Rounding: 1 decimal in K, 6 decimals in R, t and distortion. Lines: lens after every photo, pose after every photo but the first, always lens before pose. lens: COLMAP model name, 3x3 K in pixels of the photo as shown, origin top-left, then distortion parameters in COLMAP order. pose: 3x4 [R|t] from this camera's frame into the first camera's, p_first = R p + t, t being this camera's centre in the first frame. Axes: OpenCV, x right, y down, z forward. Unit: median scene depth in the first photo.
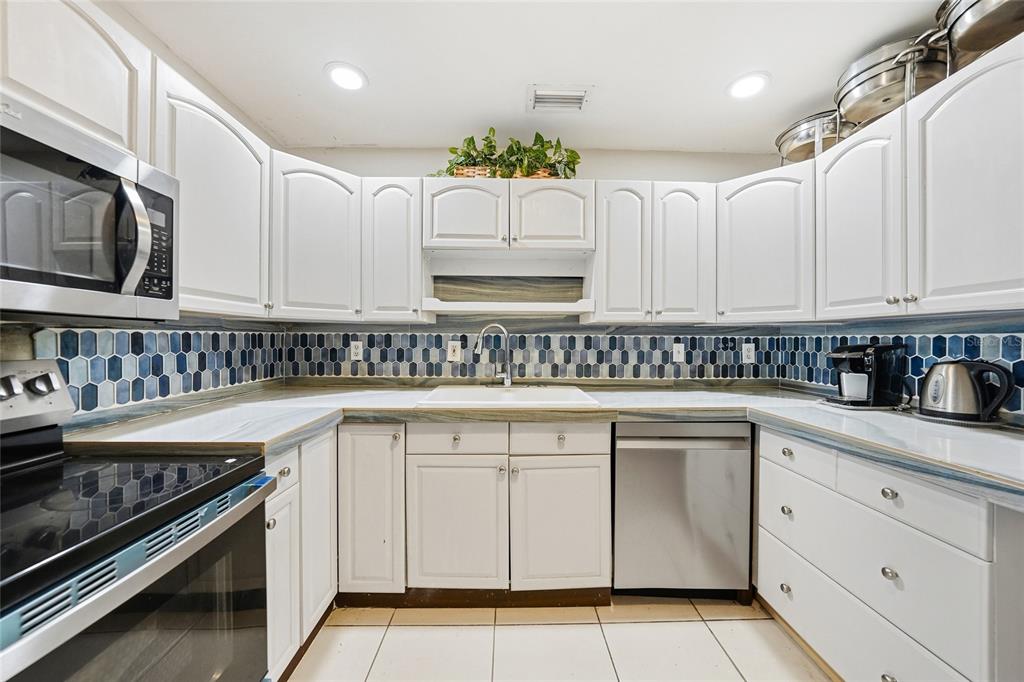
lens RADIAL K [[358.5, 0, 512.0], [0, 358.5, 341.0], [0, 0, 1]] dist [-0.029229, 0.006206]
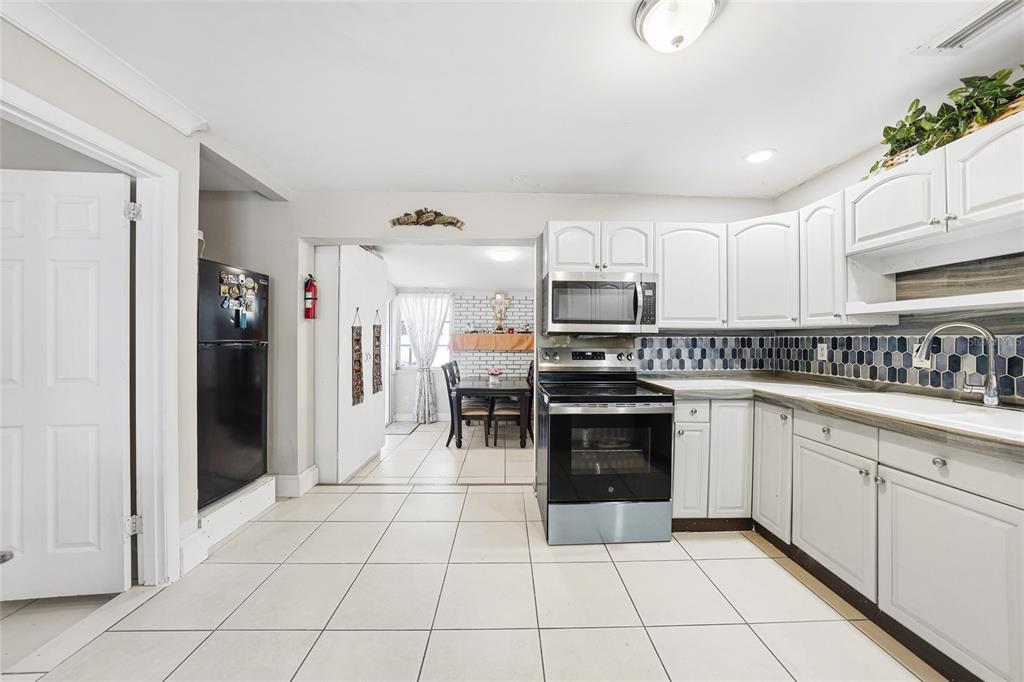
lens RADIAL K [[358.5, 0, 512.0], [0, 358.5, 341.0], [0, 0, 1]] dist [-0.029229, 0.006206]
pose [[0.000439, 0.000049, -1.000000, 0.770006], [-0.009726, 0.999953, 0.000045, 0.002141], [0.999953, 0.009726, 0.000439, 0.011581]]
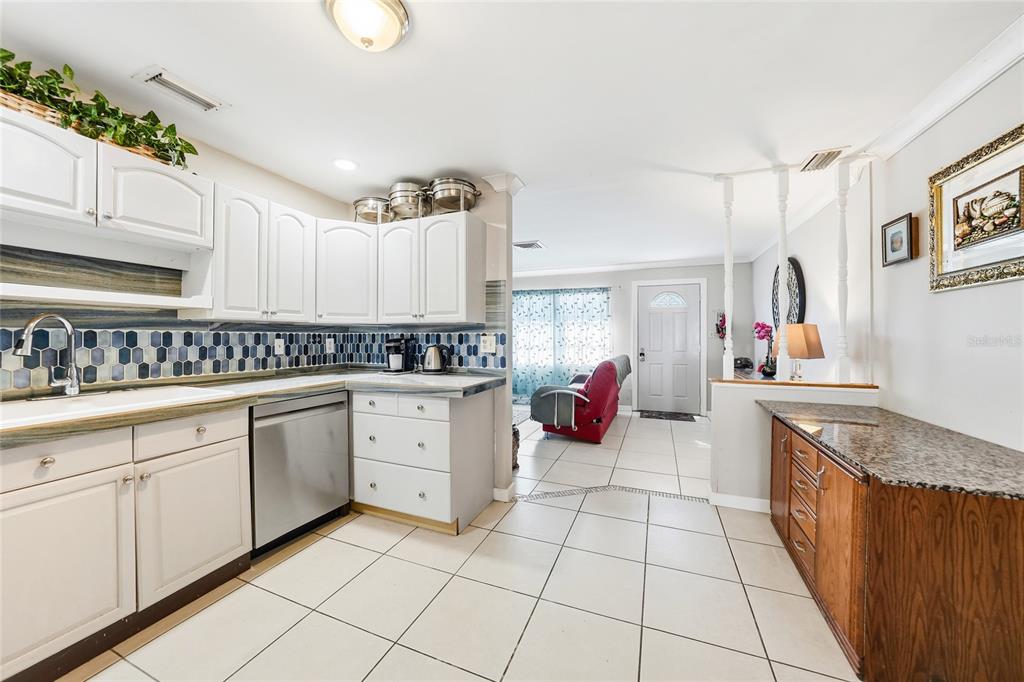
lens RADIAL K [[358.5, 0, 512.0], [0, 358.5, 341.0], [0, 0, 1]] dist [-0.029229, 0.006206]
pose [[0.386291, -0.015031, 0.922254, -0.372143], [0.004053, 0.999885, 0.014599, -0.000004], [-0.922368, -0.001901, 0.386308, -0.191802]]
